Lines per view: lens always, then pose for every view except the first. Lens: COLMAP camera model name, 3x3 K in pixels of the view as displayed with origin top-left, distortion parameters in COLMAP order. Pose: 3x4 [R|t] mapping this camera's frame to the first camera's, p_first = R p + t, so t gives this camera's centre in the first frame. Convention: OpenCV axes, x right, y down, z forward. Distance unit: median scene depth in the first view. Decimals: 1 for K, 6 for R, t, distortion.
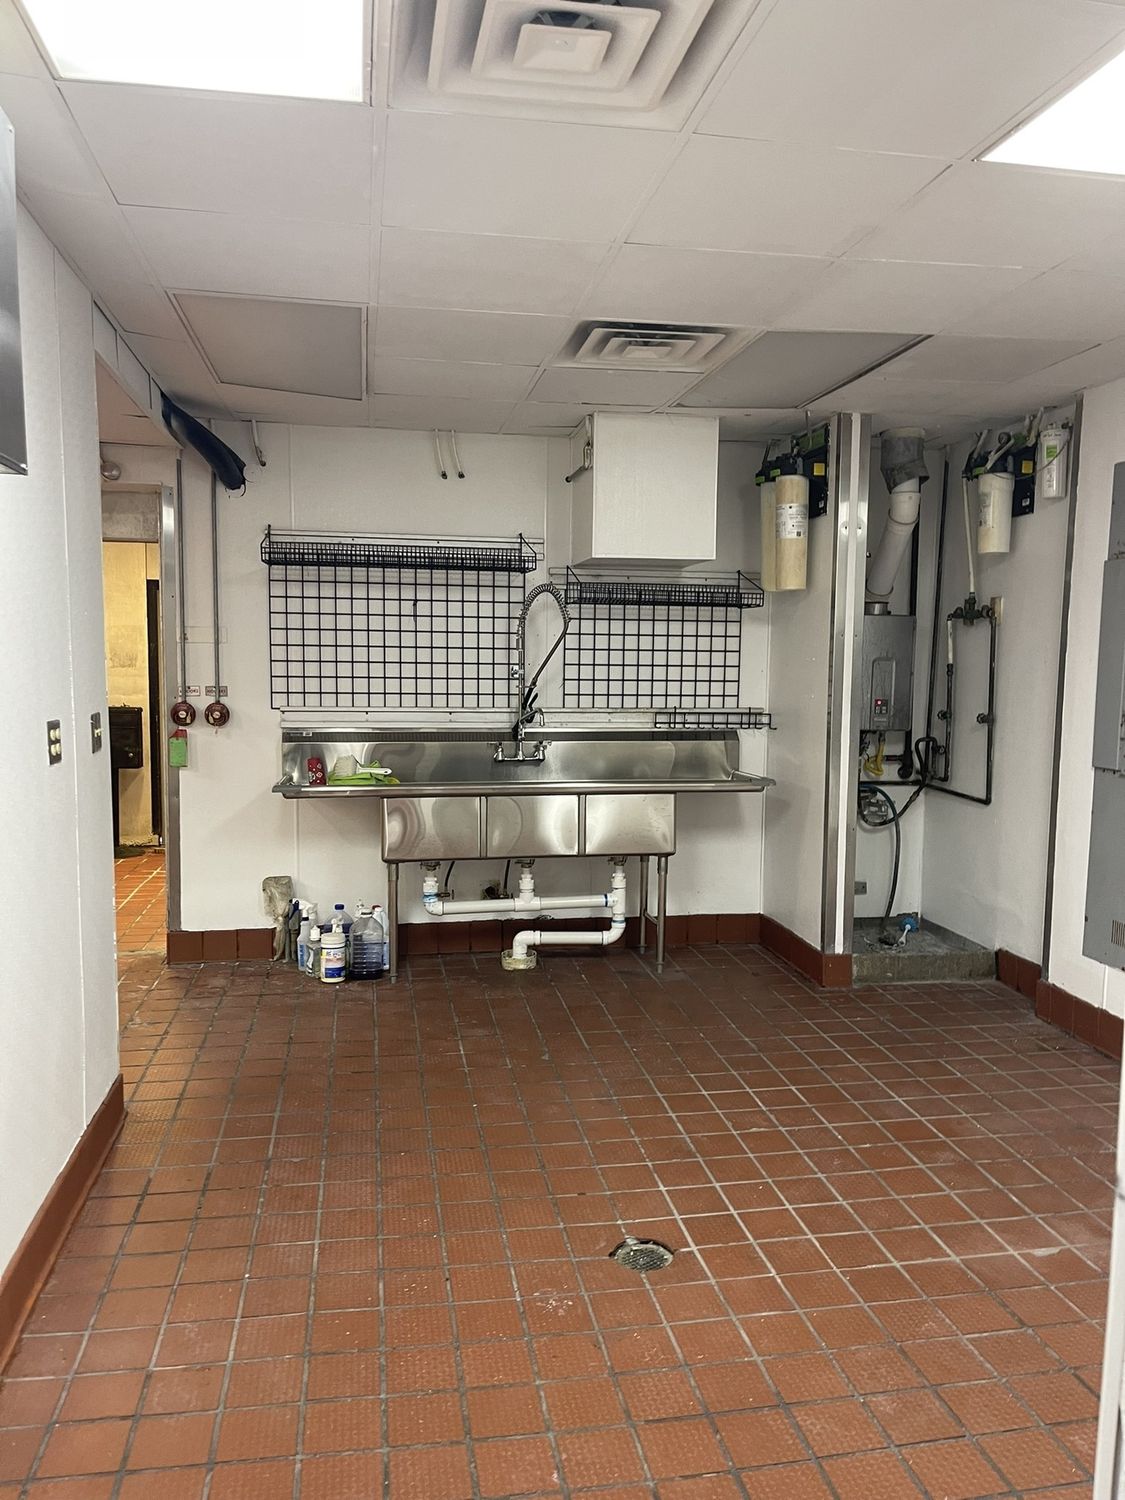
lens RADIAL K [[1147.8, 0, 565.3], [0, 1147.8, 752.2], [0, 0, 1]] dist [0.033884, -0.037087]
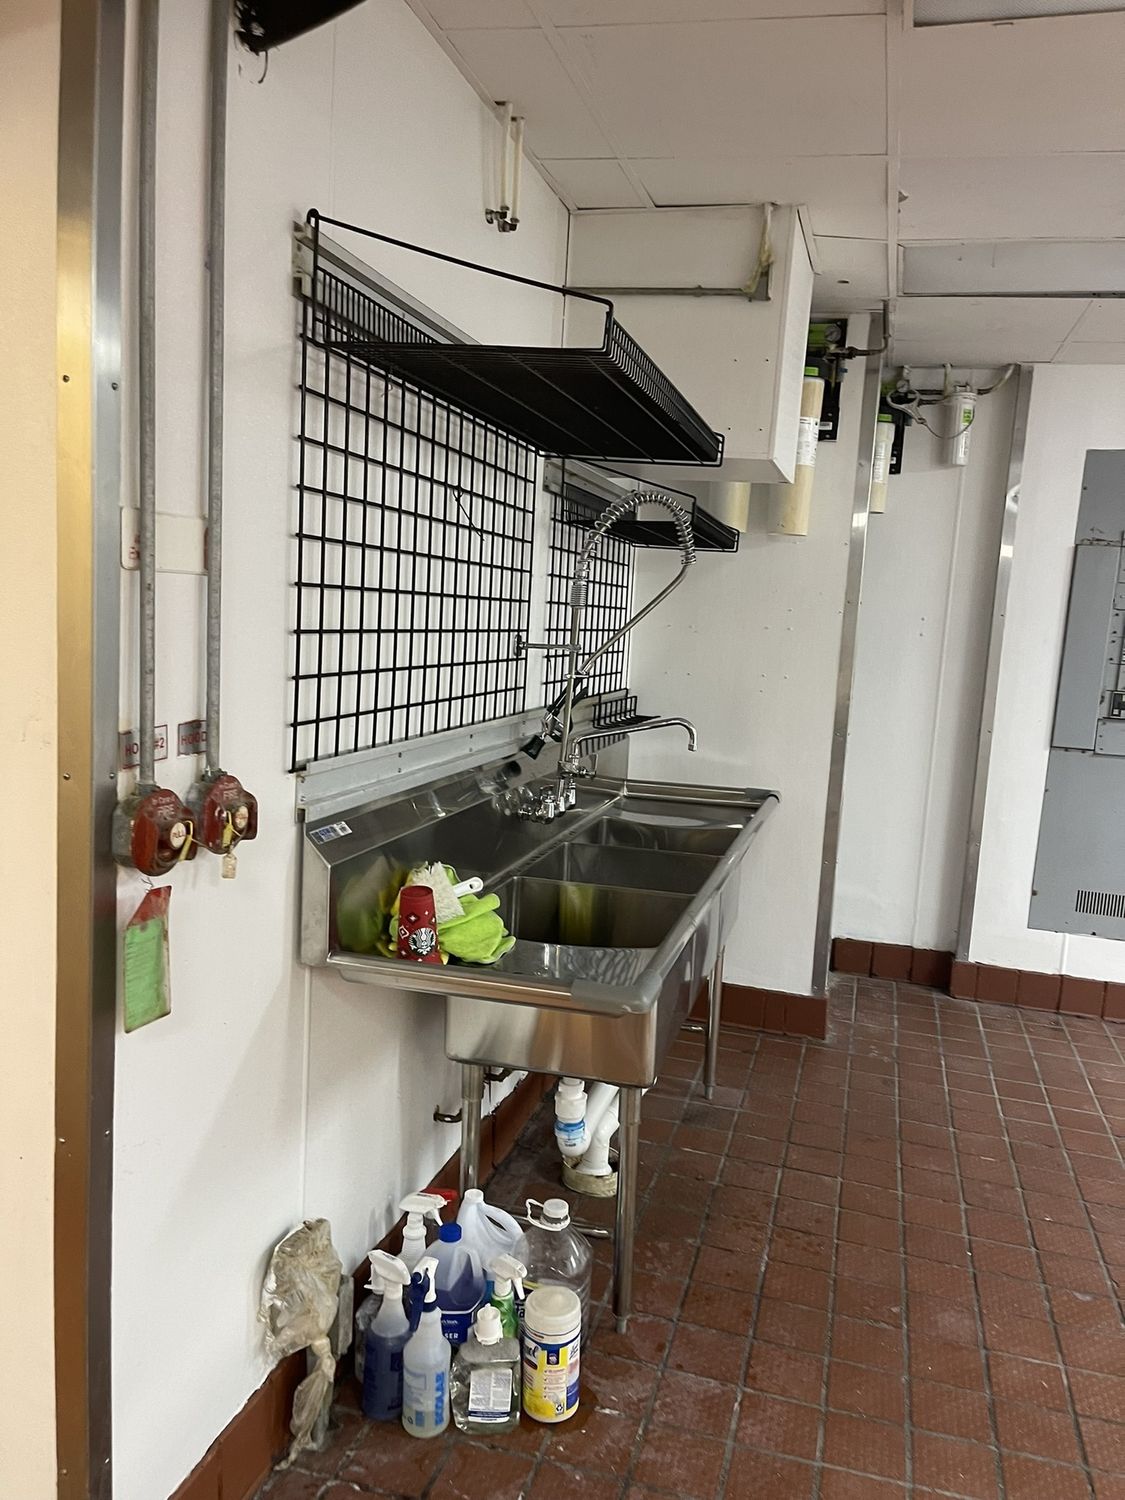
lens RADIAL K [[1147.8, 0, 563.6], [0, 1147.8, 750.2], [0, 0, 1]] dist [0.033884, -0.037087]
pose [[0.417554, -0.098995, 0.903244, -0.609679], [0.017658, 0.994744, 0.100860, -0.089032], [-0.908481, -0.026165, 0.417107, 0.905432]]
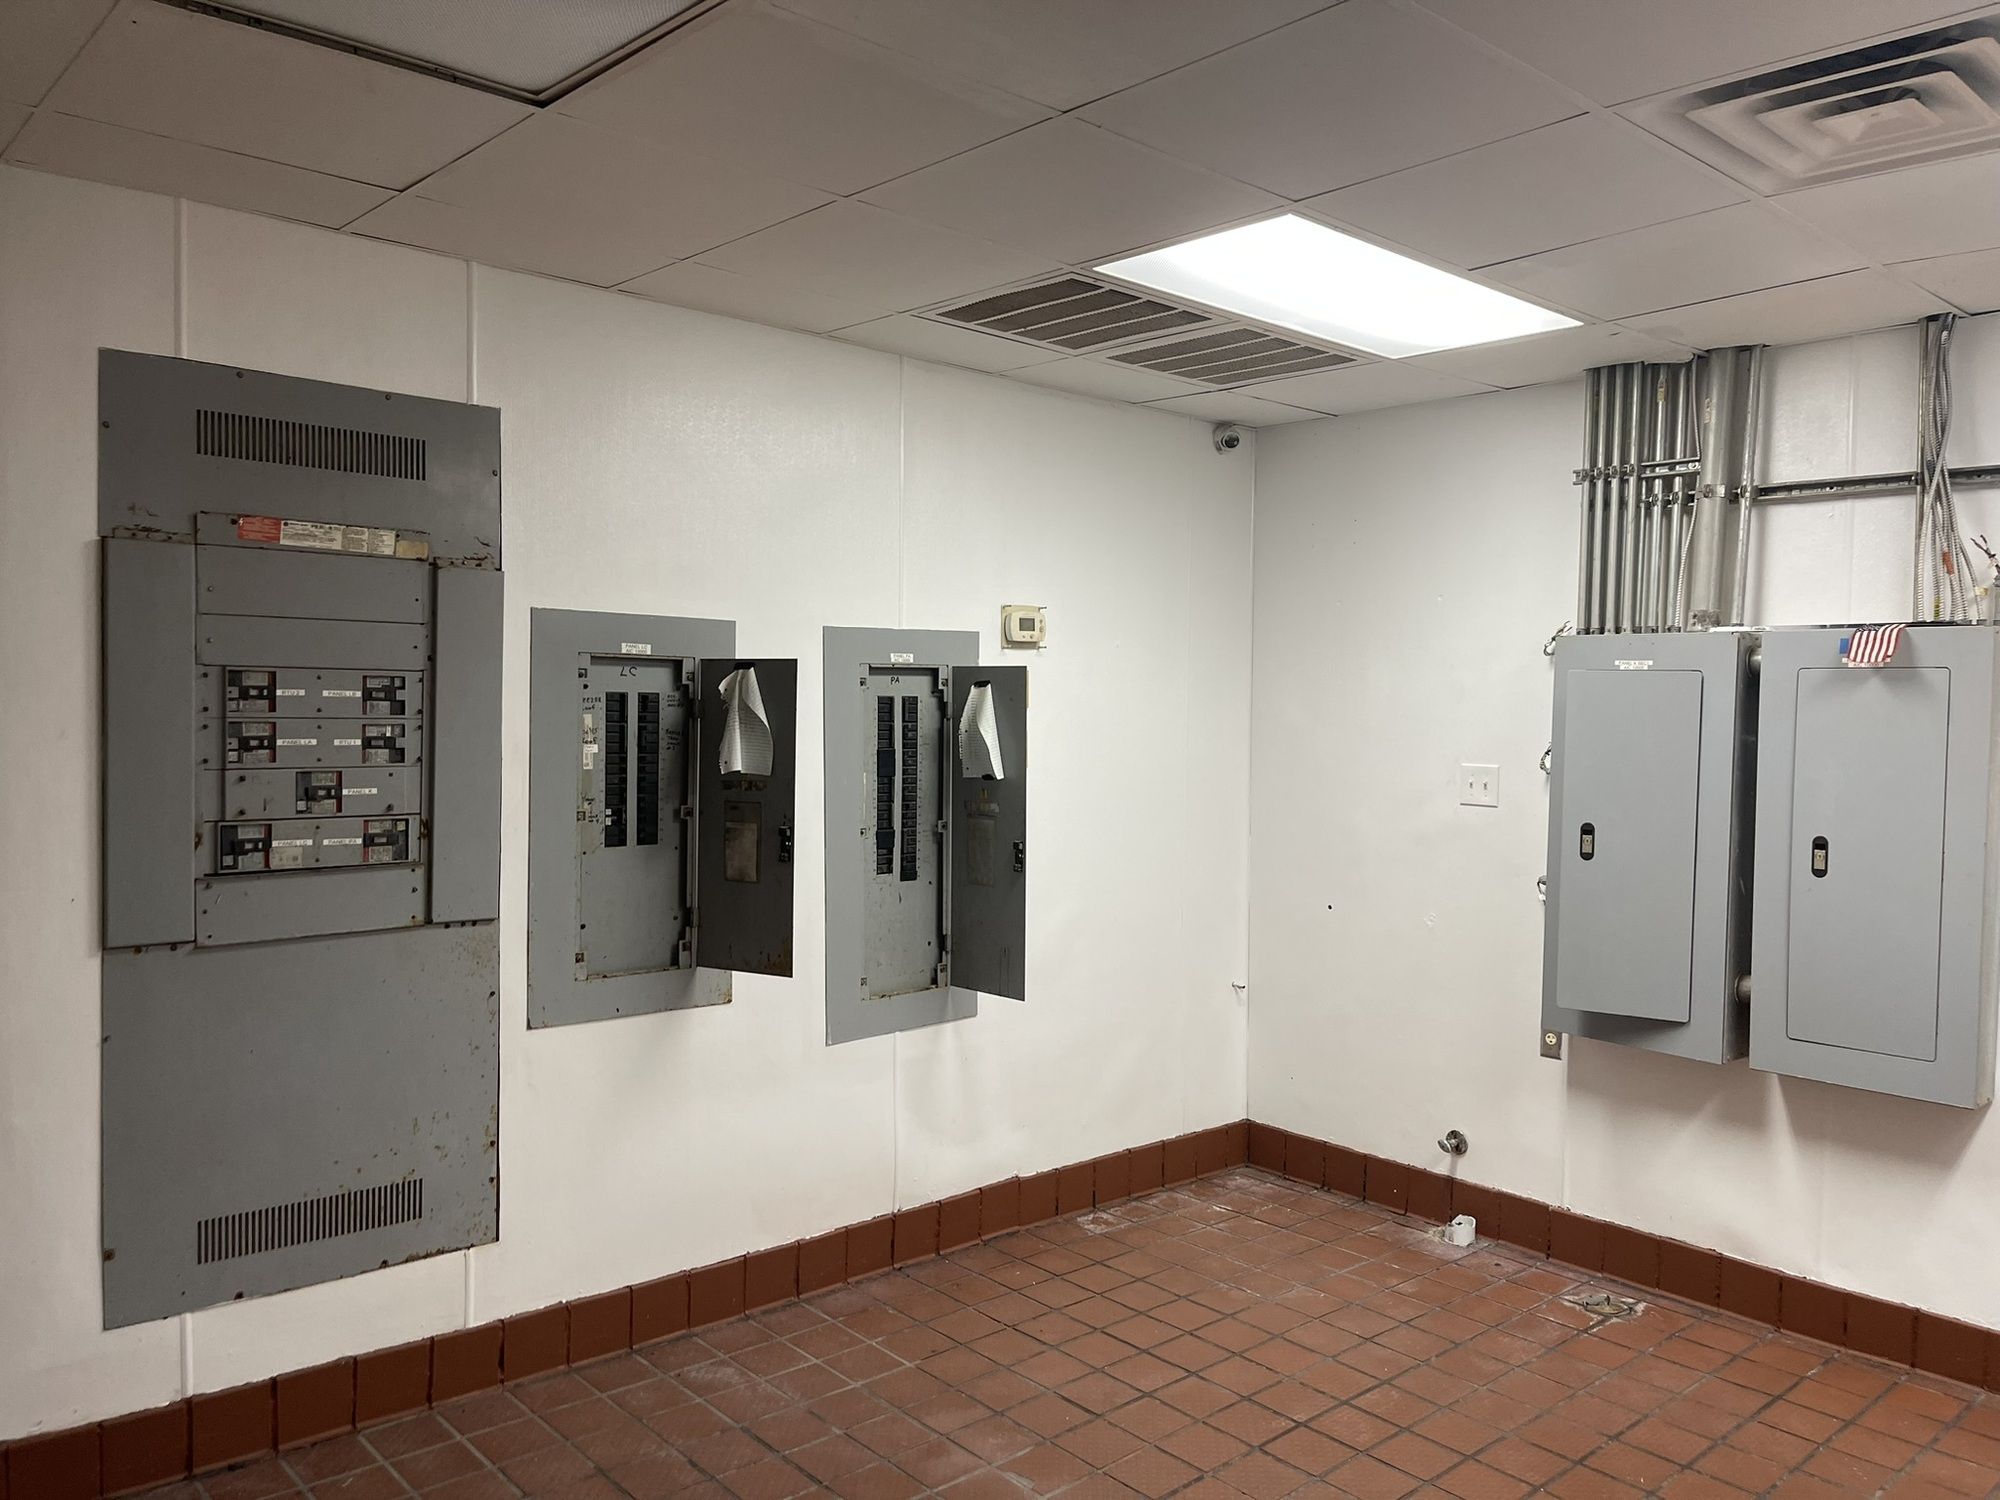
lens RADIAL K [[1530.4, 0, 996.3], [0, 1530.4, 749.3], [0, 0, 1]] dist [0.033884, -0.037087]
pose [[-0.524546, -0.045944, 0.850141, -0.285985], [0.055157, 0.994611, 0.087784, -0.103195], [-0.849593, 0.092938, -0.519186, 0.947427]]
